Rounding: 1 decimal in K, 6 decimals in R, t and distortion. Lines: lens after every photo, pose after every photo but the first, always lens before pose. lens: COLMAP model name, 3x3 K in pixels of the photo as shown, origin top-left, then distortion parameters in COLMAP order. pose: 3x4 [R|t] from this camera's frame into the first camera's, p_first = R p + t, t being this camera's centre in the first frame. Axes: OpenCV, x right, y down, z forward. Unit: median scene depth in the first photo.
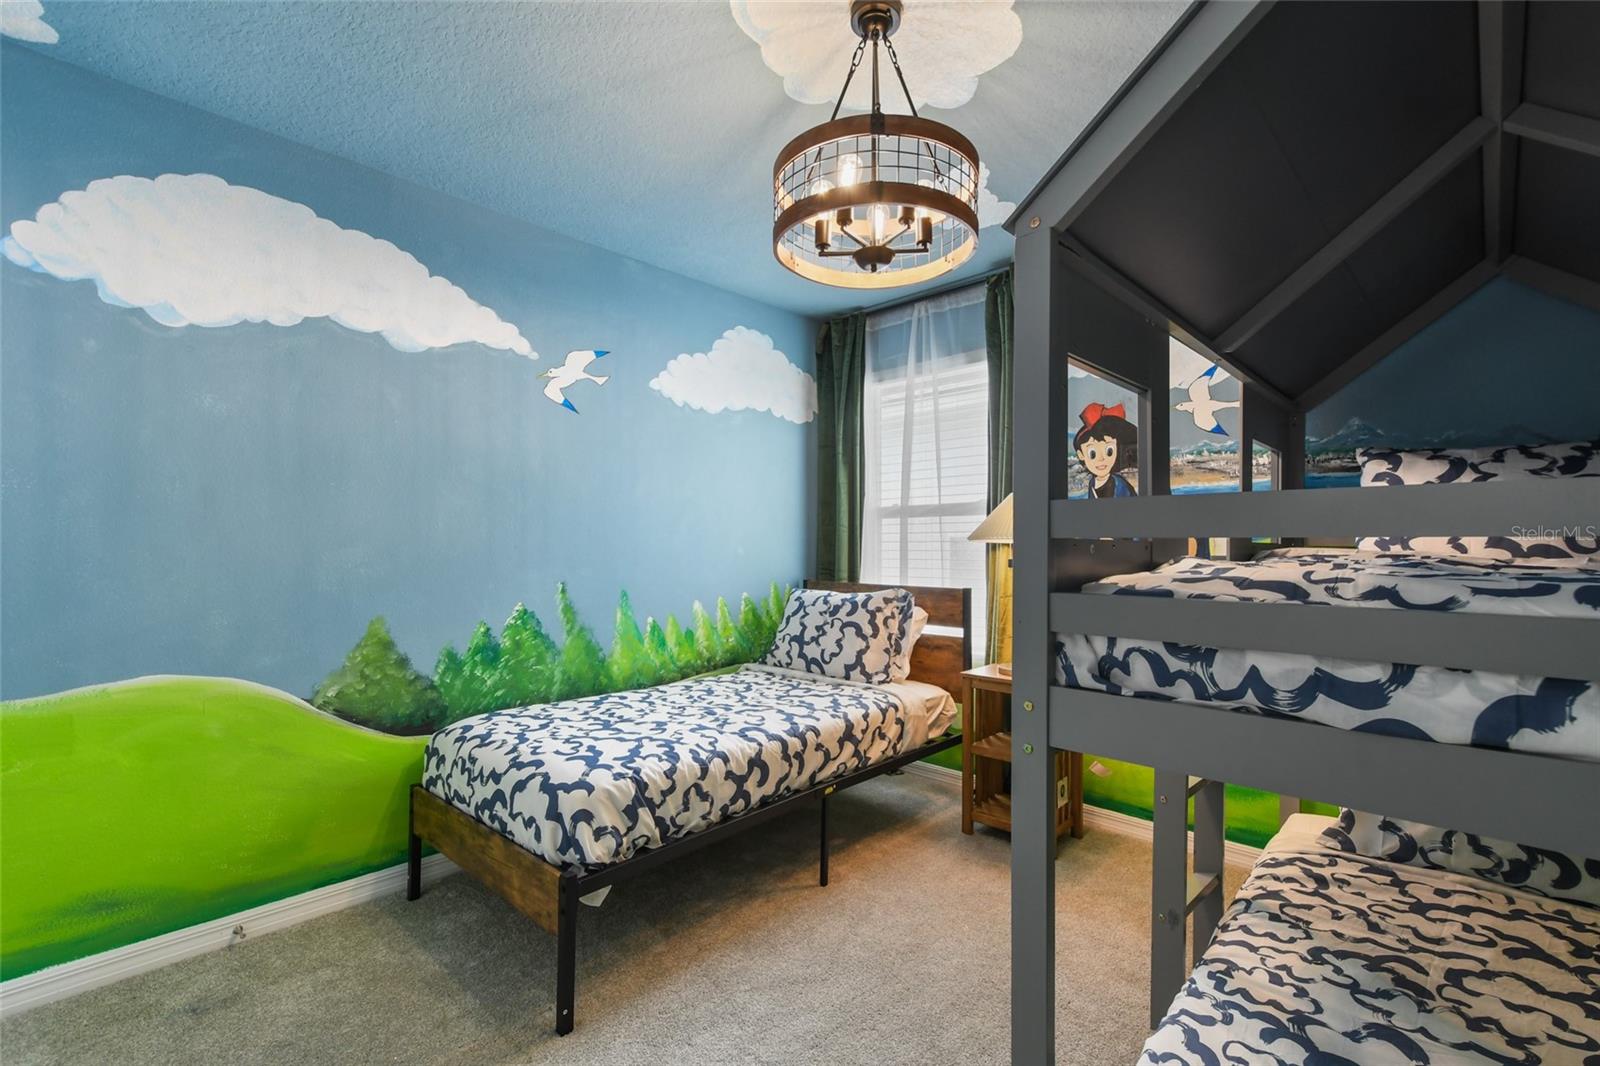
lens RADIAL K [[705.0, 0, 804.0], [0, 705.0, 545.3], [0, 0, 1]] dist [0.007525, -0.001319]
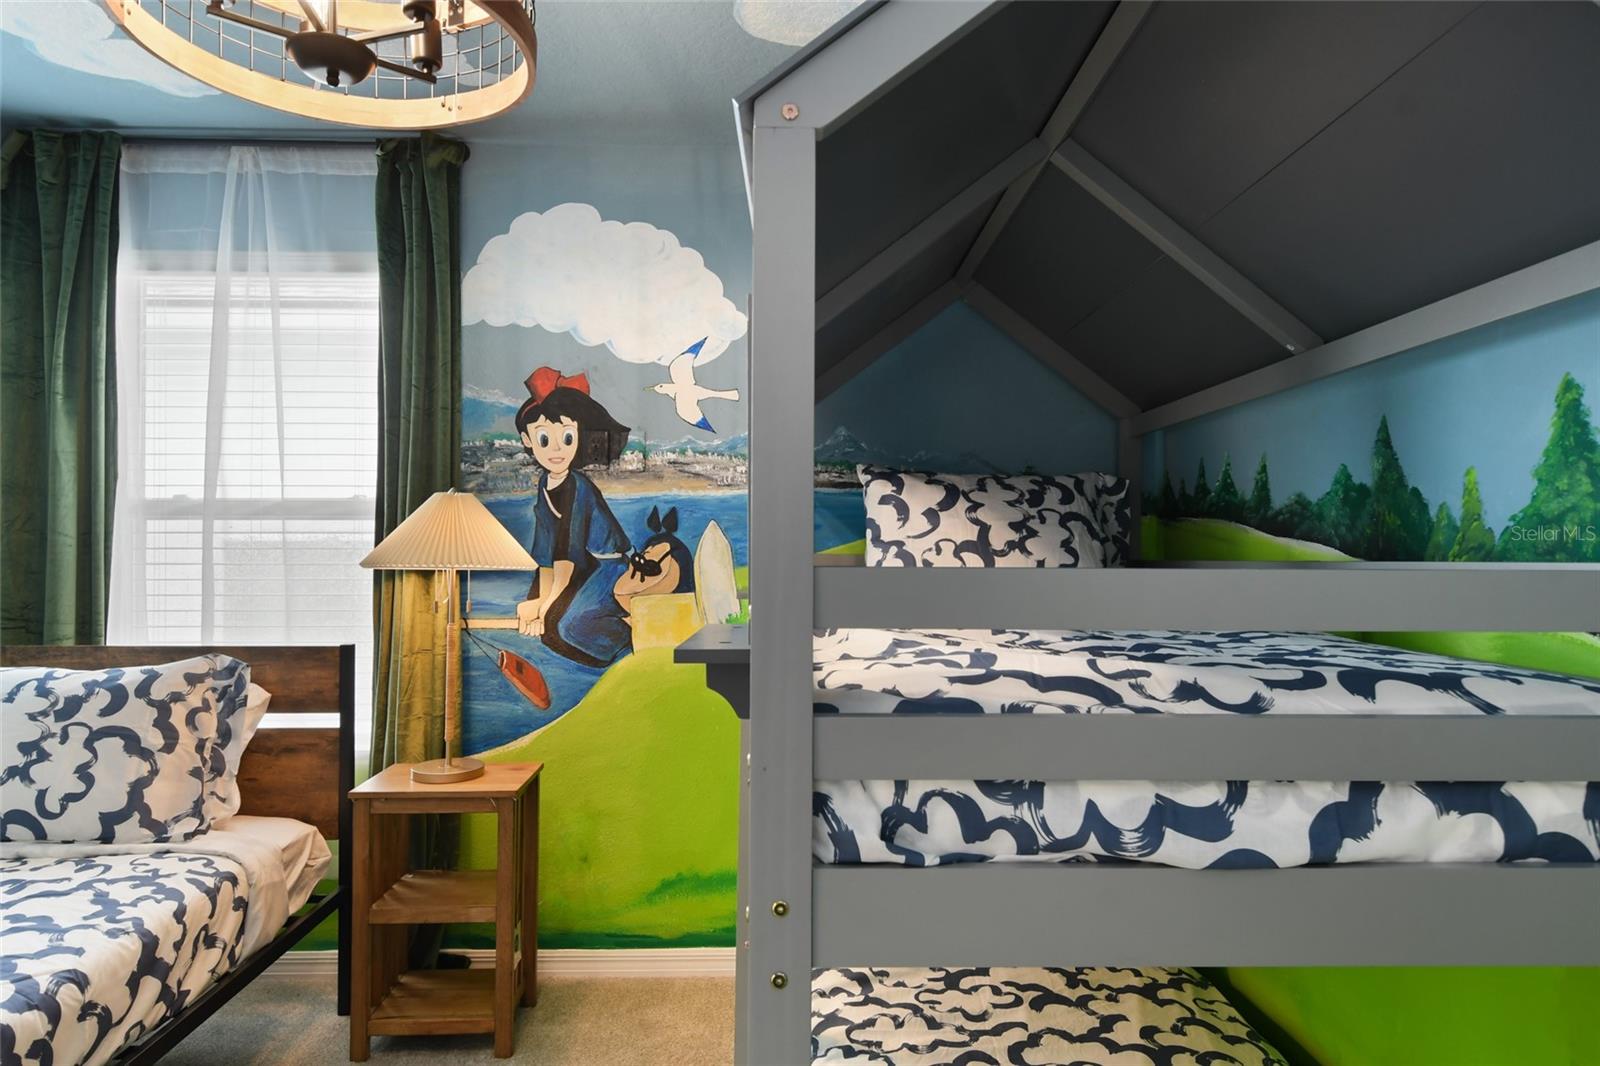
lens RADIAL K [[977.3, 0, 801.2], [0, 977.3, 527.5], [0, 0, 1]] dist [0.002446, 0.002987]
pose [[0.702194, 0.010497, 0.711909, -0.114683], [-0.002545, 0.999922, -0.012233, -0.037644], [-0.711981, 0.006778, 0.702166, 0.172313]]
